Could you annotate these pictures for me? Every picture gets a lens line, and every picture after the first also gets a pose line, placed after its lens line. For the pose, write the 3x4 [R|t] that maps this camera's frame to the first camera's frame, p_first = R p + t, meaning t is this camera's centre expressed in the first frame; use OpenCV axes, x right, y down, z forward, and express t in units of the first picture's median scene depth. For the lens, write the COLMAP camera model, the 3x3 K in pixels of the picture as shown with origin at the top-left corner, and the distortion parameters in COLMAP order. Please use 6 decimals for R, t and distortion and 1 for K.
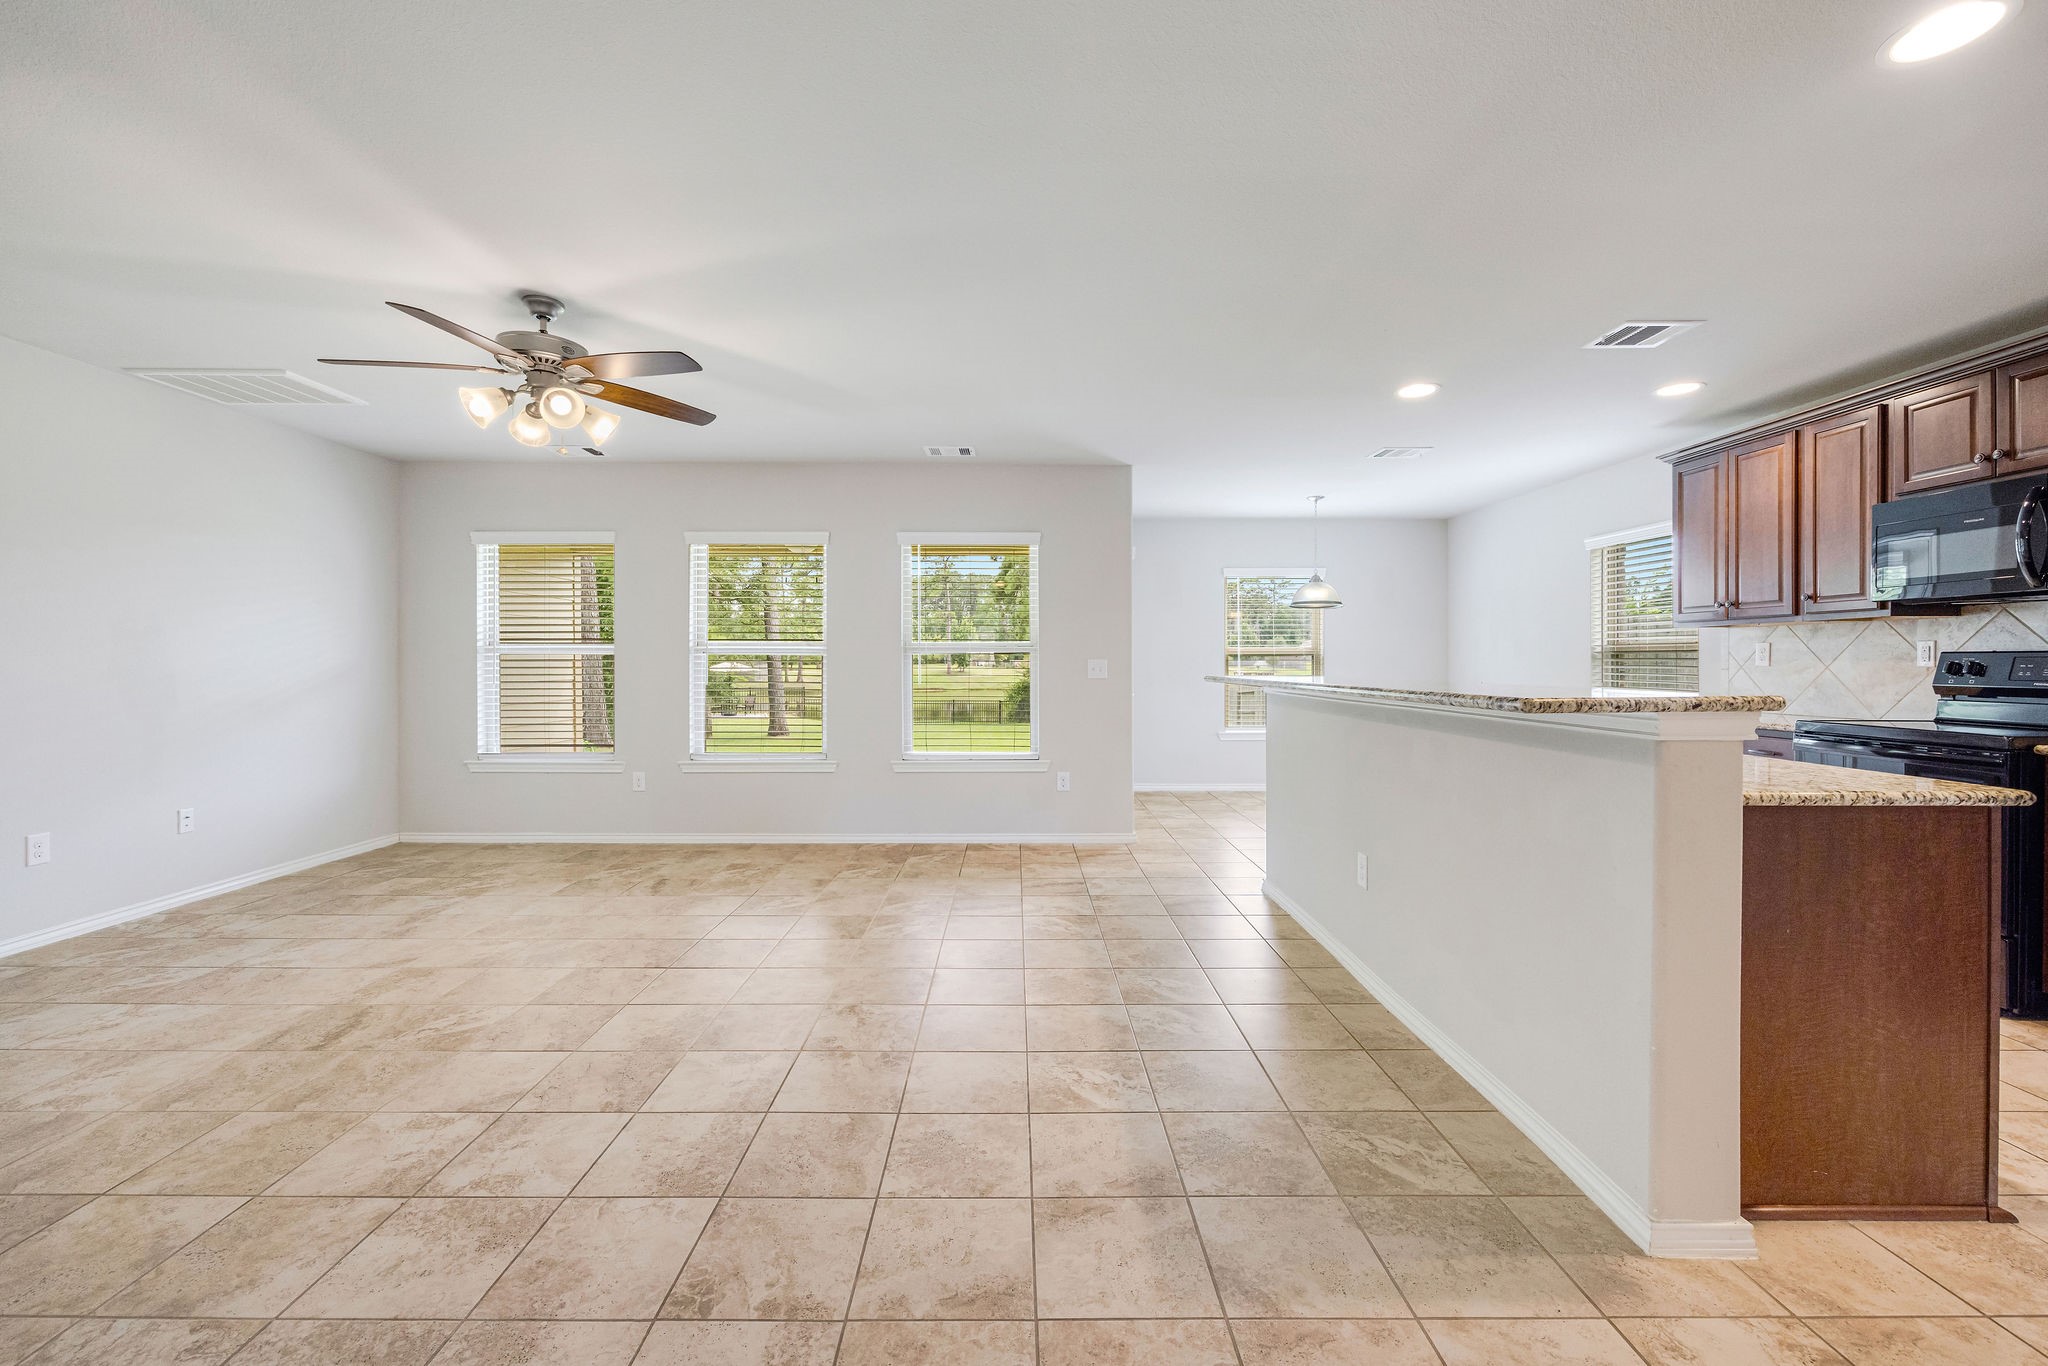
lens RADIAL K [[834.8, 0, 1009.7], [0, 834.8, 663.7], [0, 0, 1]] dist [-0.000648, -0.000597]
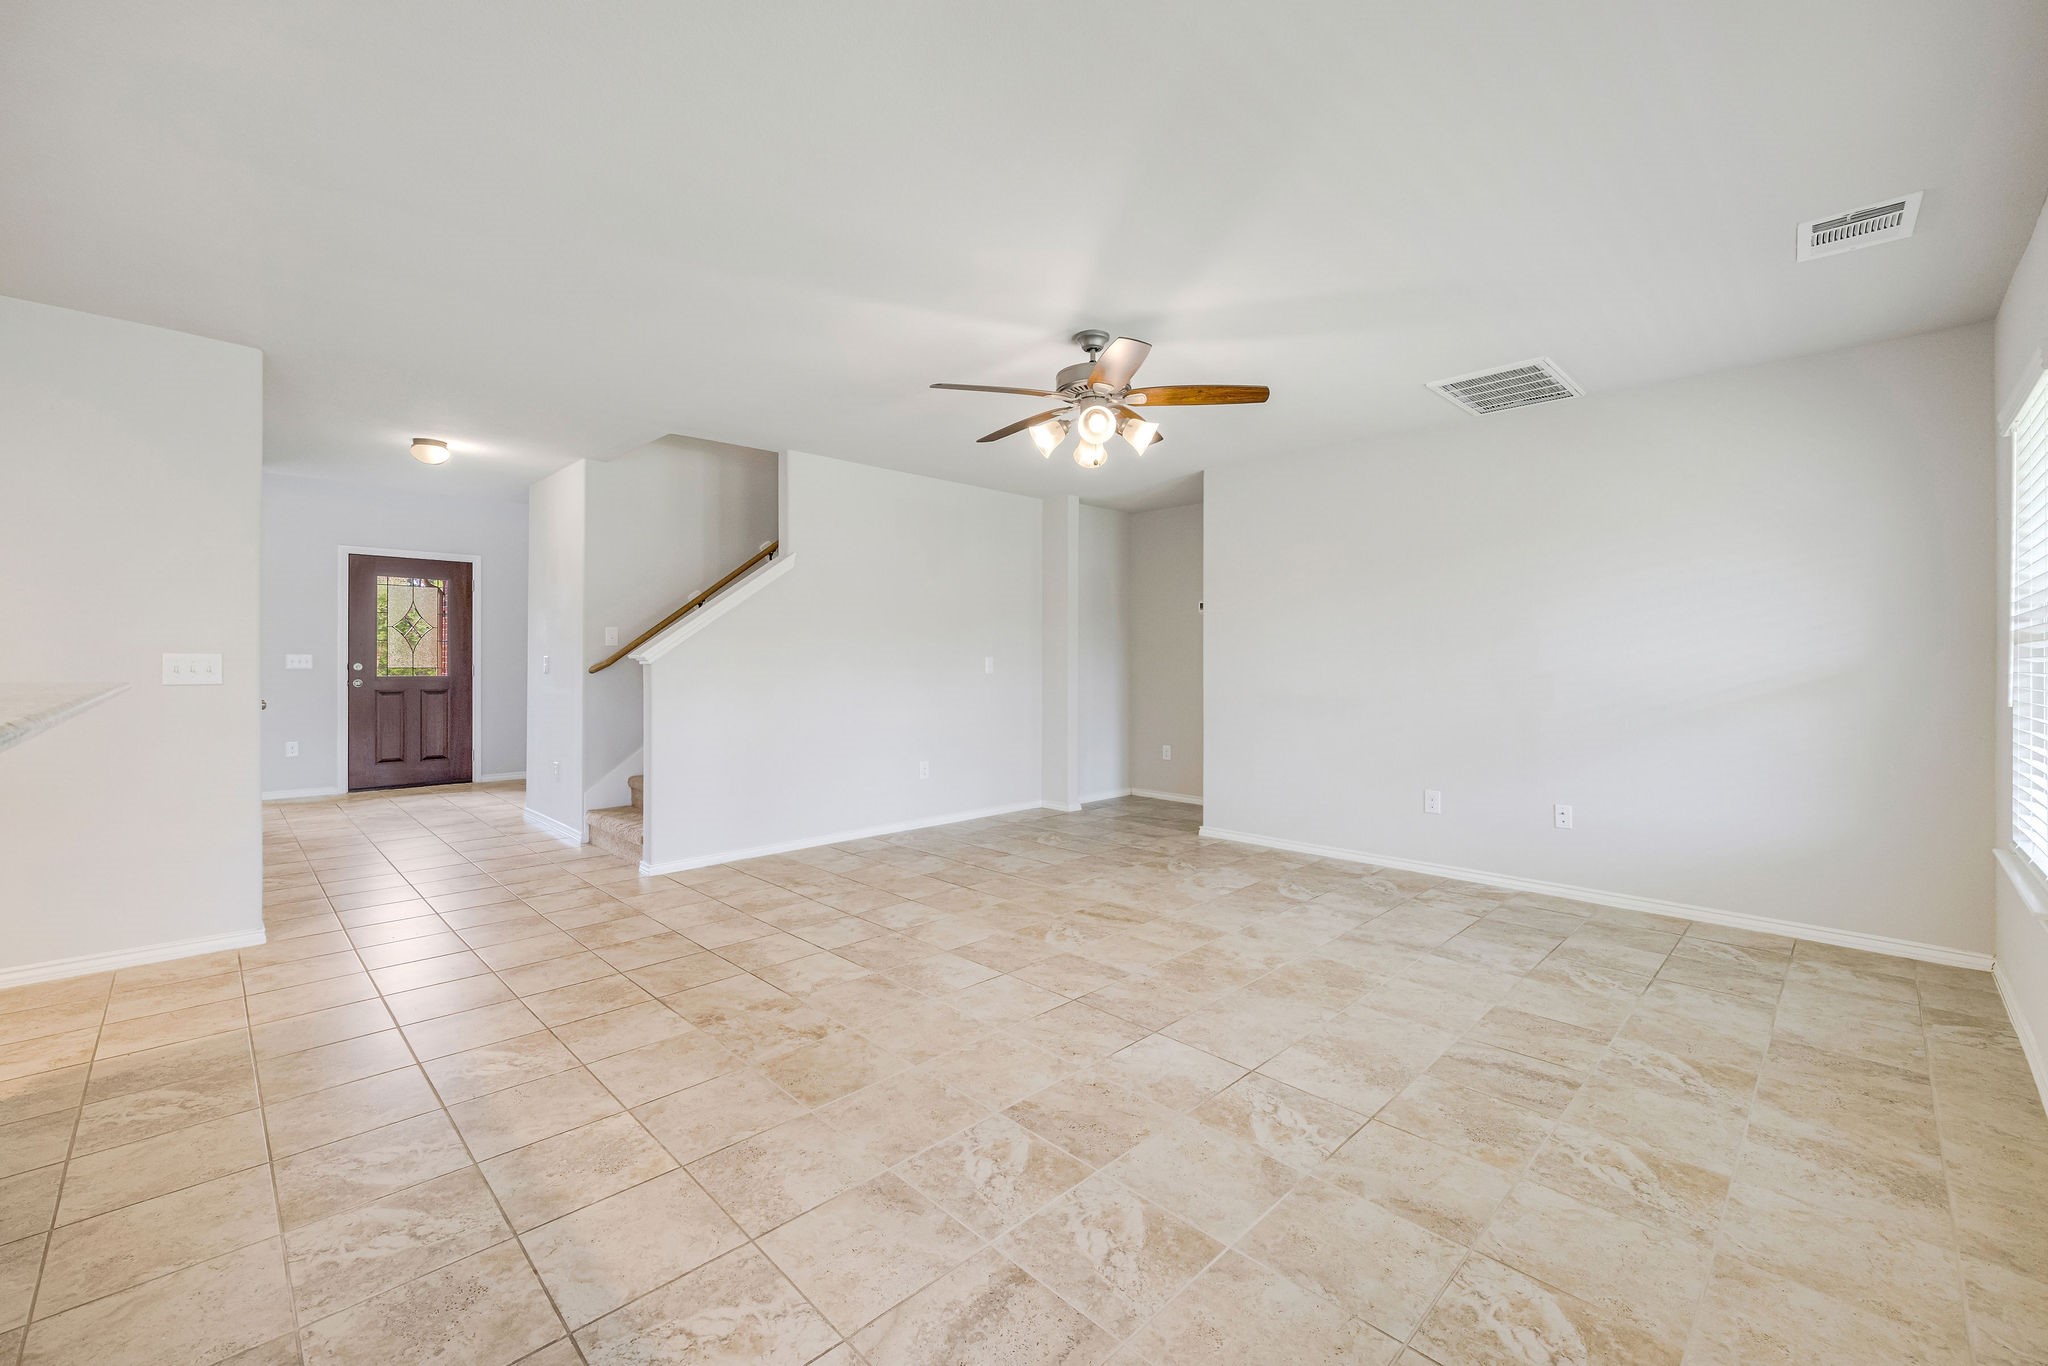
lens RADIAL K [[838.8, 0, 1020.8], [0, 838.8, 660.3], [0, 0, 1]] dist [0.000406, 0.000050]
pose [[-0.708786, -0.002044, -0.705420, 0.261757], [-0.002914, 0.999996, 0.000031, -0.003447], [0.705417, 0.002078, -0.708789, 1.536506]]
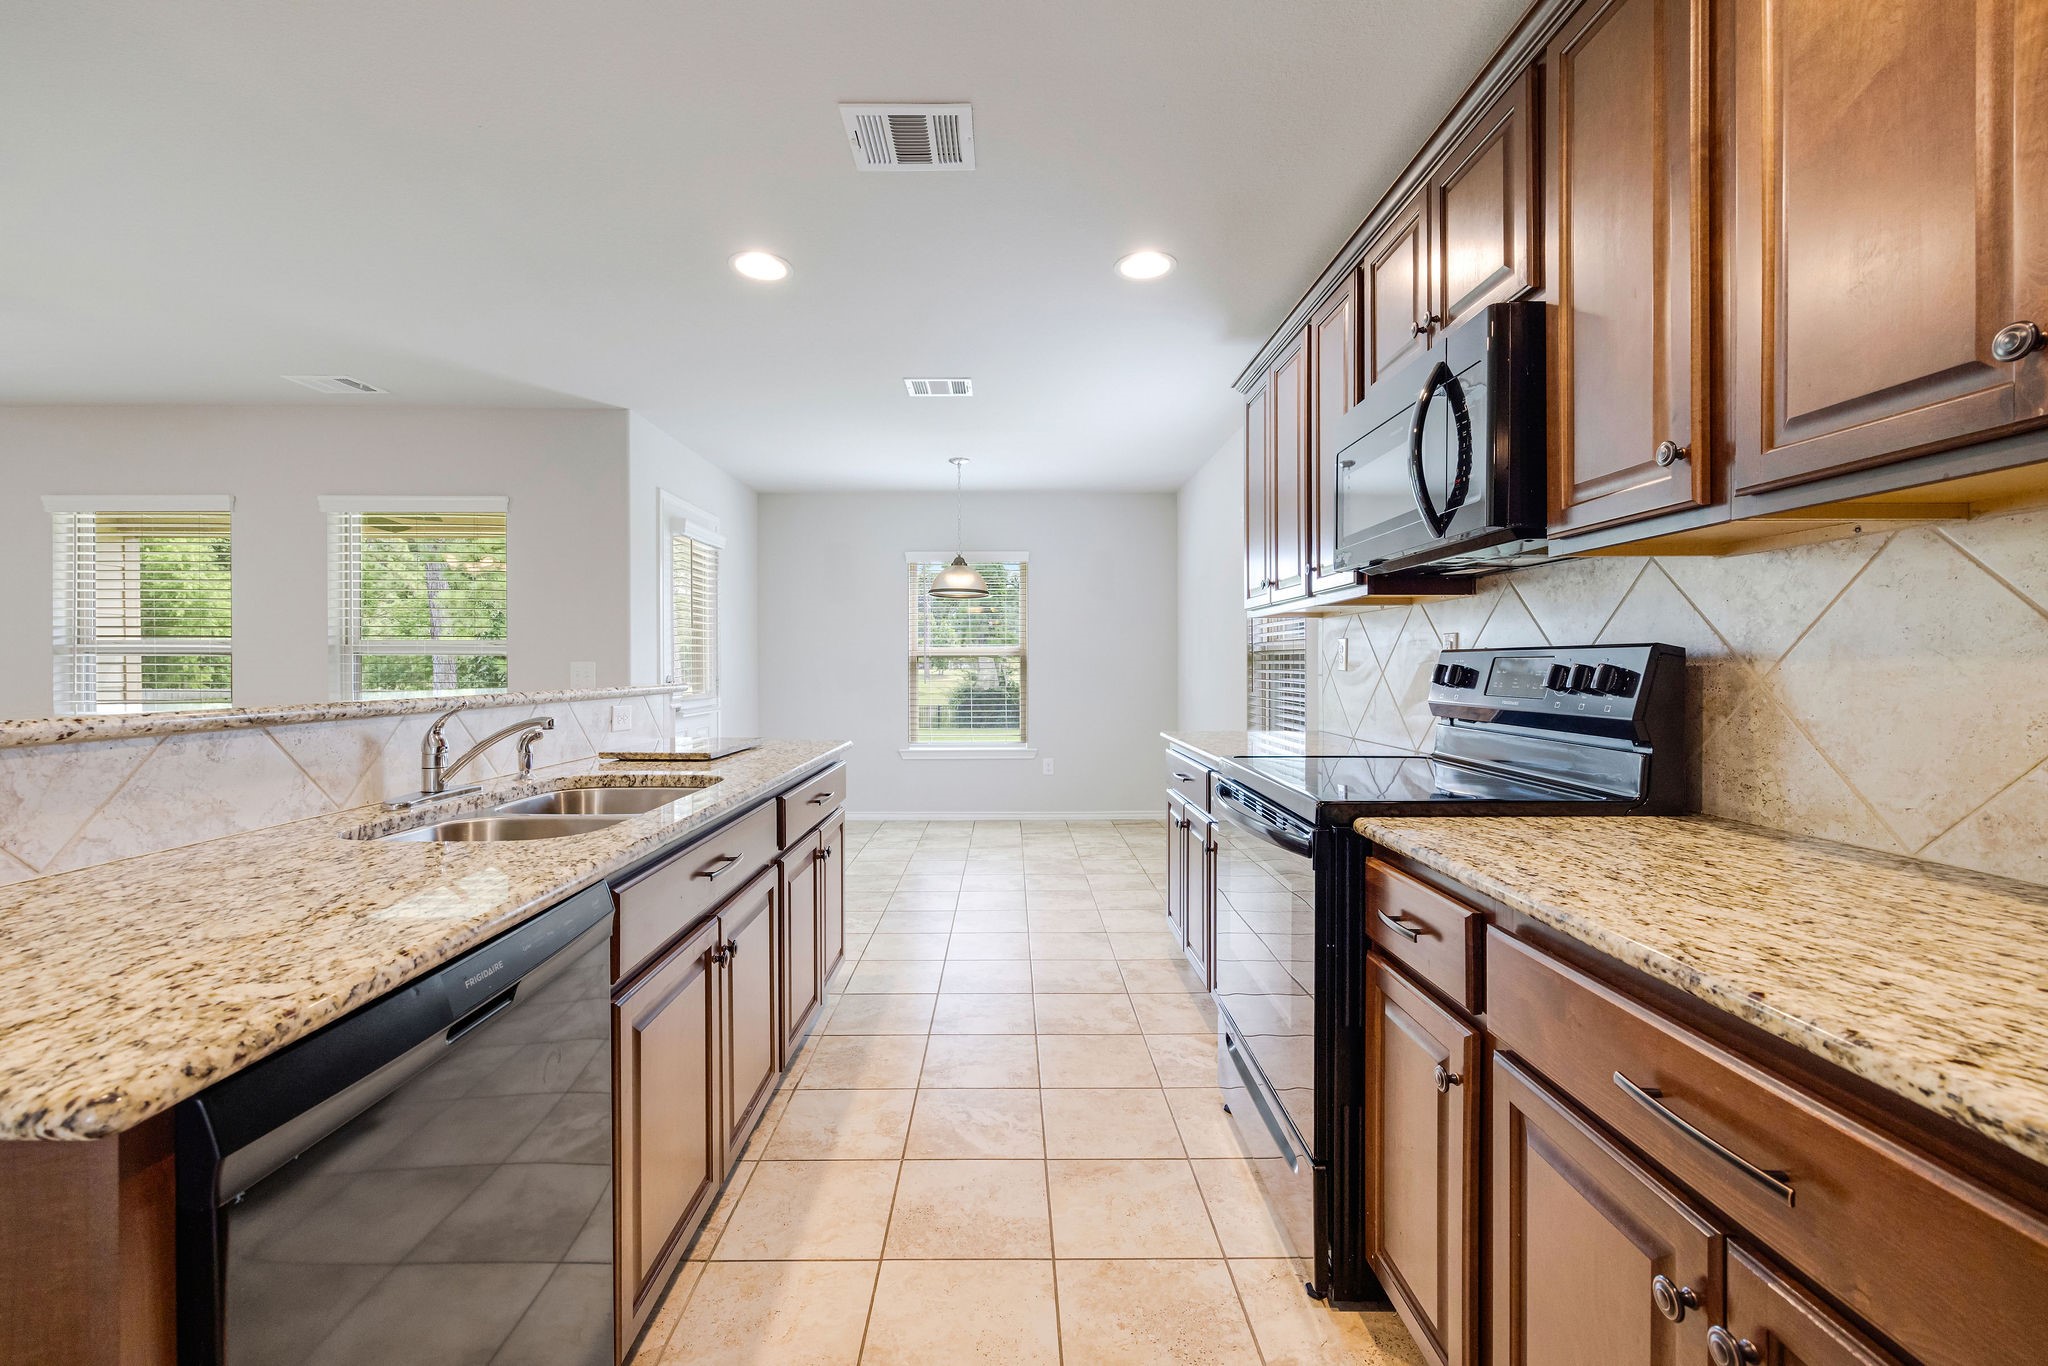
lens RADIAL K [[861.2, 0, 1008.1], [0, 861.2, 664.1], [0, 0, 1]] dist [-0.000635, -0.000137]
pose [[0.999975, 0.001548, 0.006879, 0.803972], [-0.001524, 0.999993, -0.003479, -0.000146], [-0.006884, 0.003469, 0.999970, 0.348749]]
